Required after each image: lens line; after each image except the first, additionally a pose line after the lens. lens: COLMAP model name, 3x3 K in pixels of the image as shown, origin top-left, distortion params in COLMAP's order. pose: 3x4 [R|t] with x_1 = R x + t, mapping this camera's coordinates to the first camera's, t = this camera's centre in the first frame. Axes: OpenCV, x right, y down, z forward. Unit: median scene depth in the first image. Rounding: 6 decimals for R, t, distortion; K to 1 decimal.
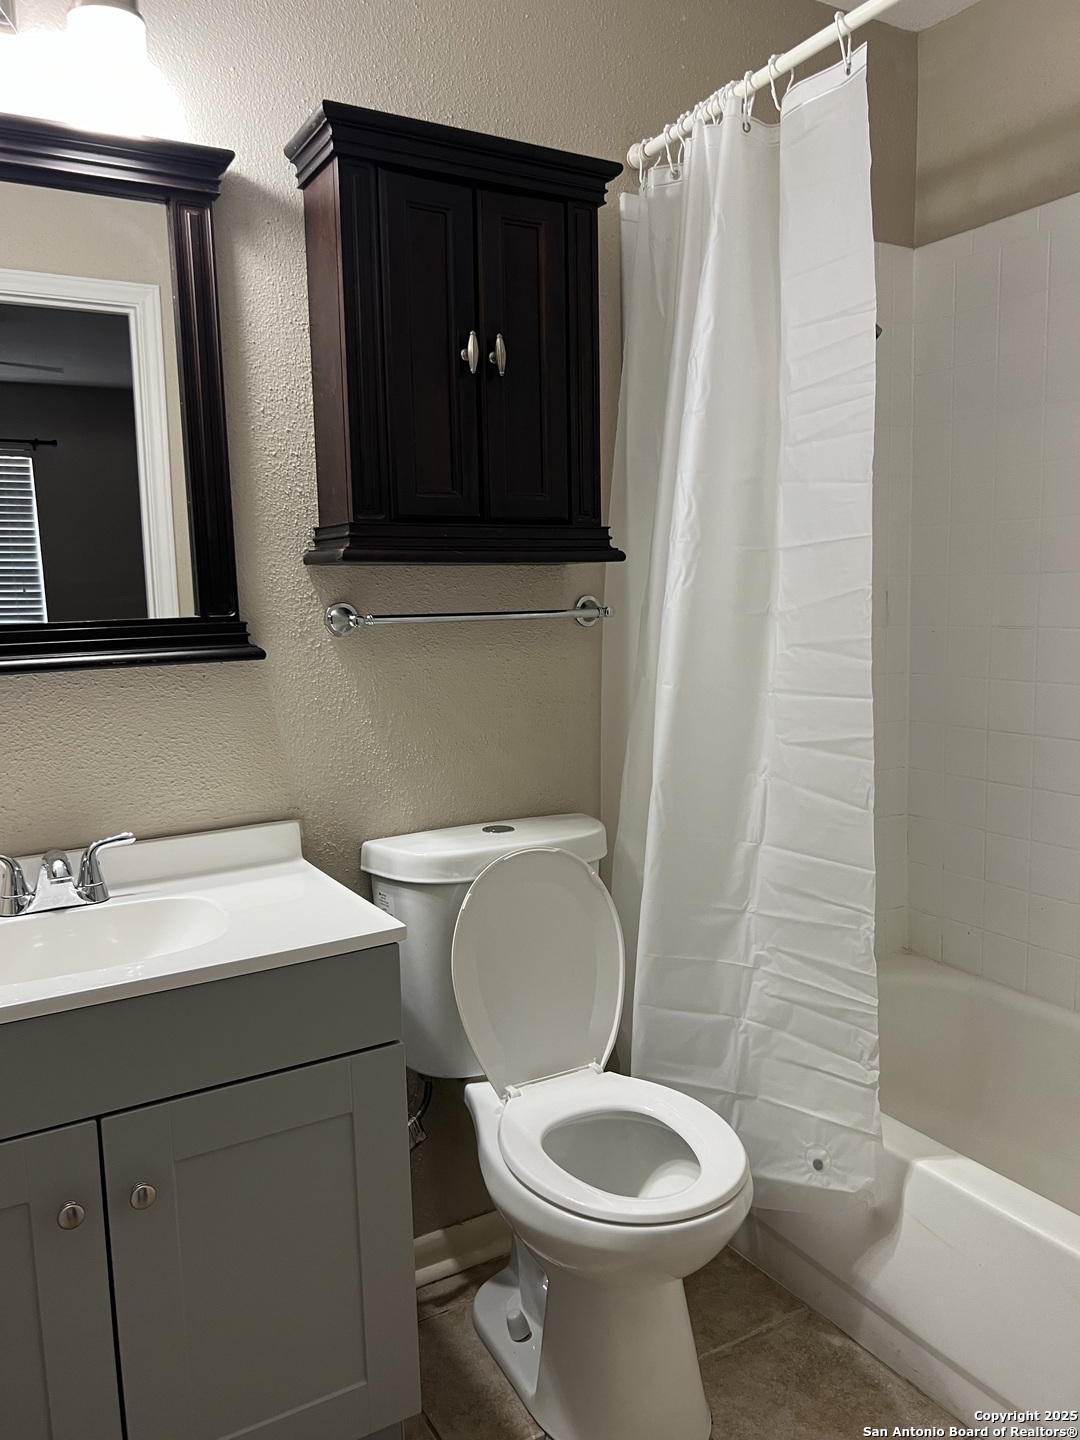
lens RADIAL K [[1087.9, 0, 552.4], [0, 1087.9, 706.2], [0, 0, 1]] dist [0.037500, -0.034268]
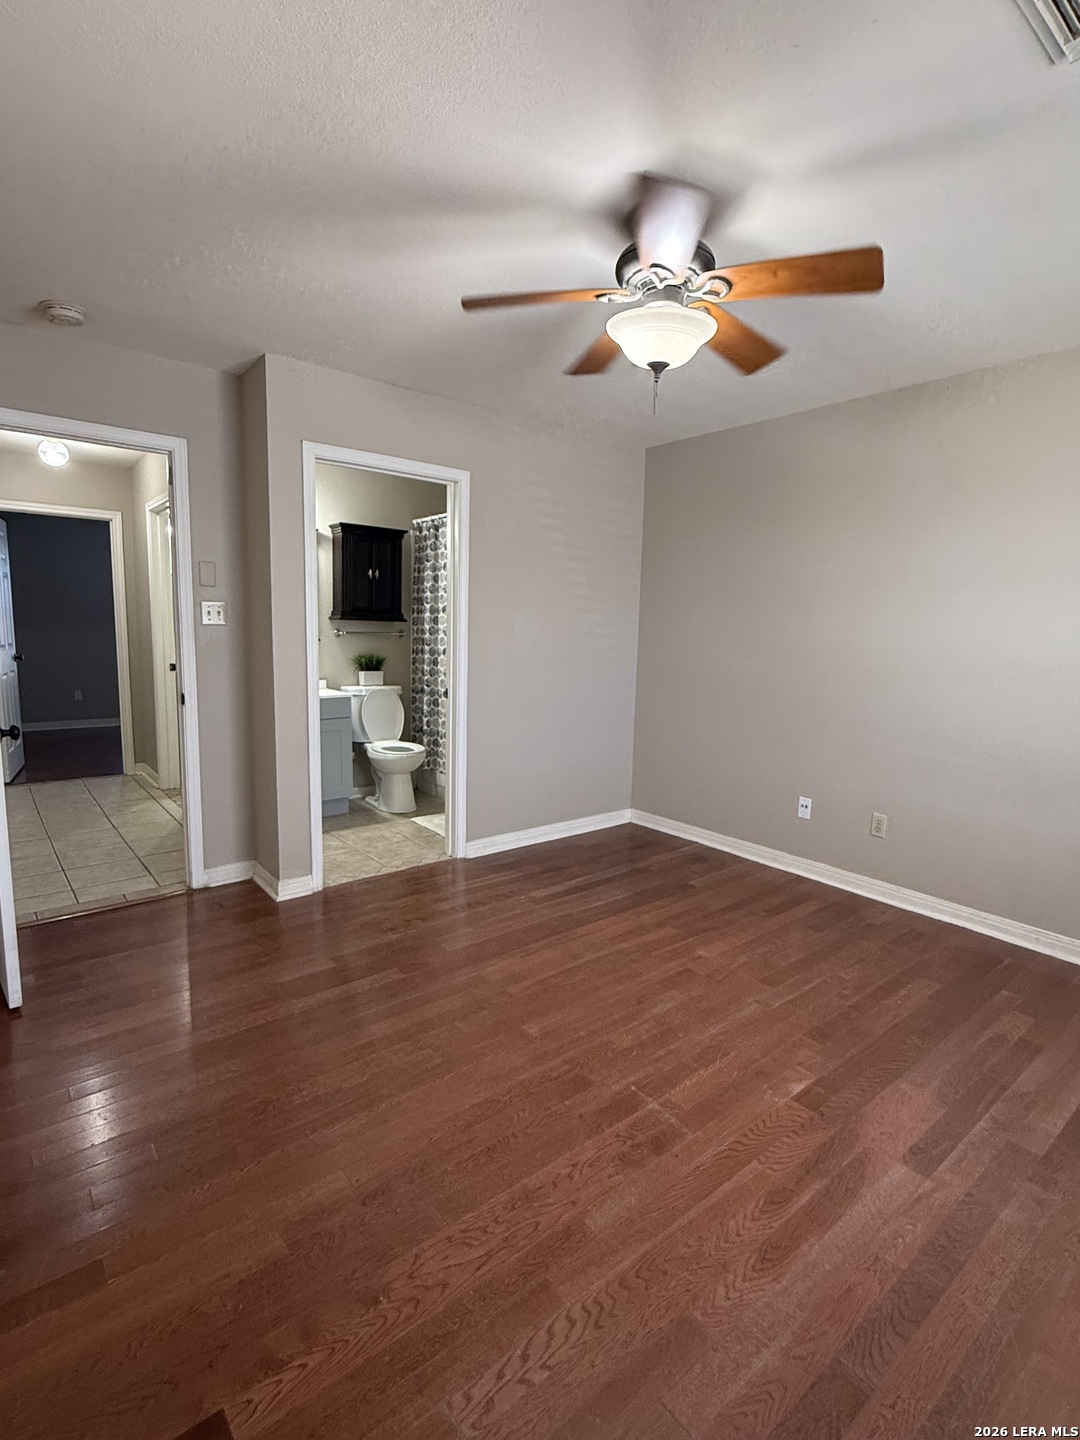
lens RADIAL K [[705.5, 0, 538.8], [0, 705.5, 722.0], [0, 0, 1]] dist [0.001708, 0.000376]
pose [[0.989116, 0.021936, 0.145494, 0.197636], [-0.023628, 0.999672, 0.009914, 0.233563], [-0.145229, -0.013244, 0.989309, -1.937072]]
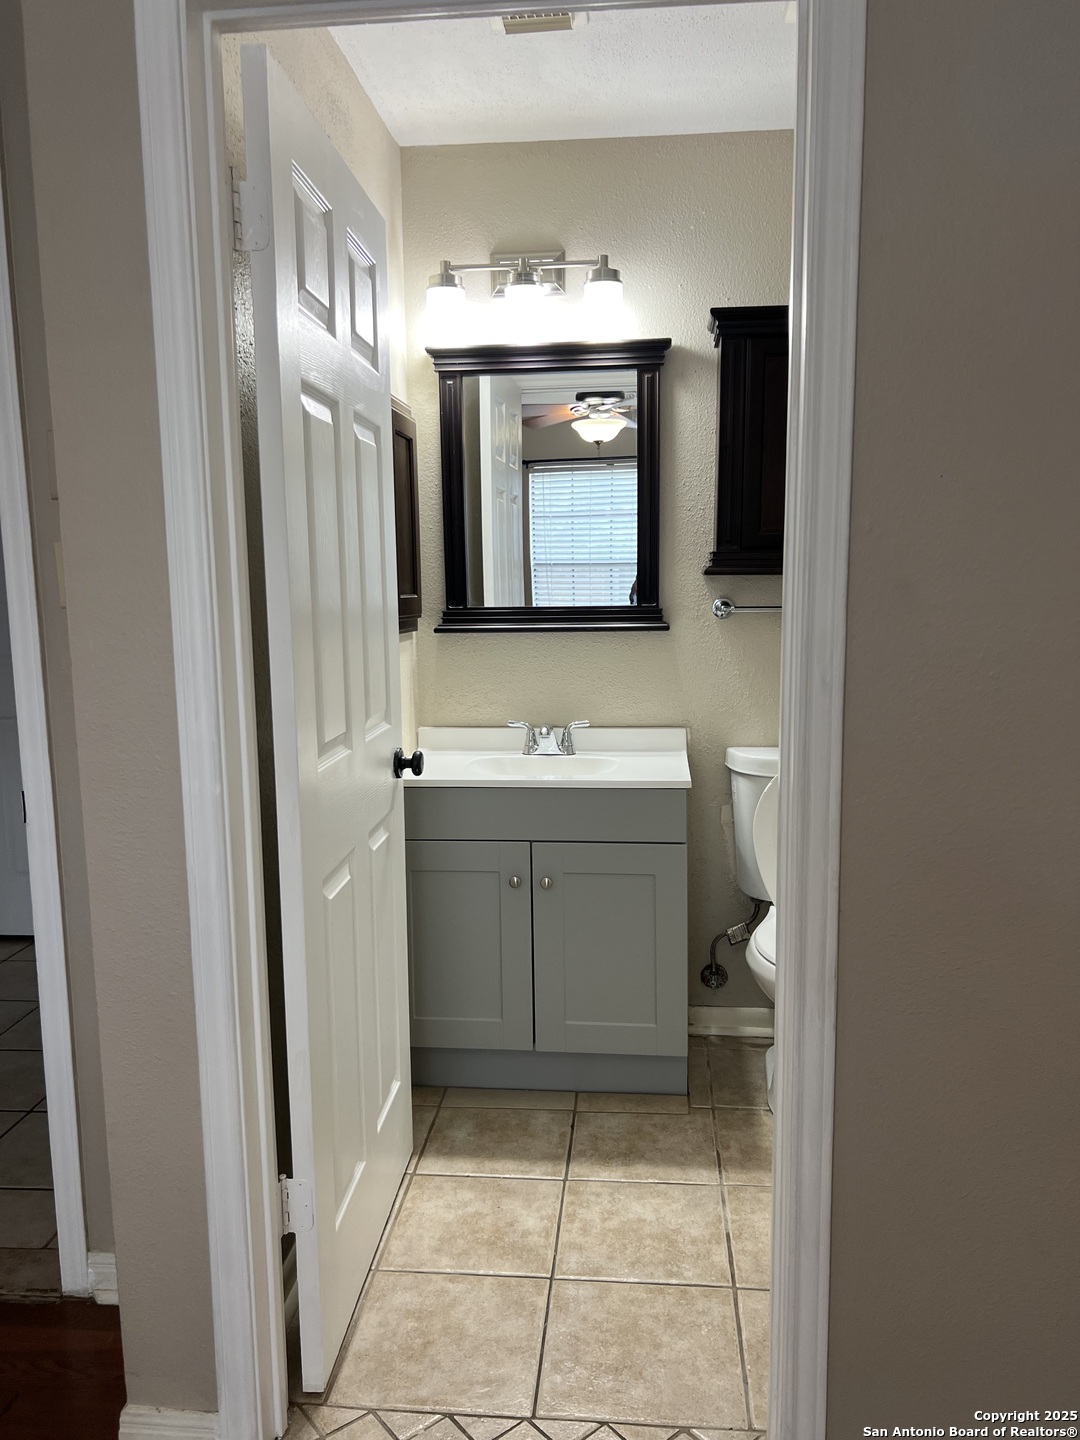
lens RADIAL K [[1087.9, 0, 536.2], [0, 1087.9, 725.7], [0, 0, 1]] dist [0.037500, -0.034268]
pose [[0.806350, 0.092499, -0.584161, 0.581717], [-0.072560, 0.995705, 0.057506, 0.022066], [0.586971, -0.003983, 0.809598, -0.510851]]
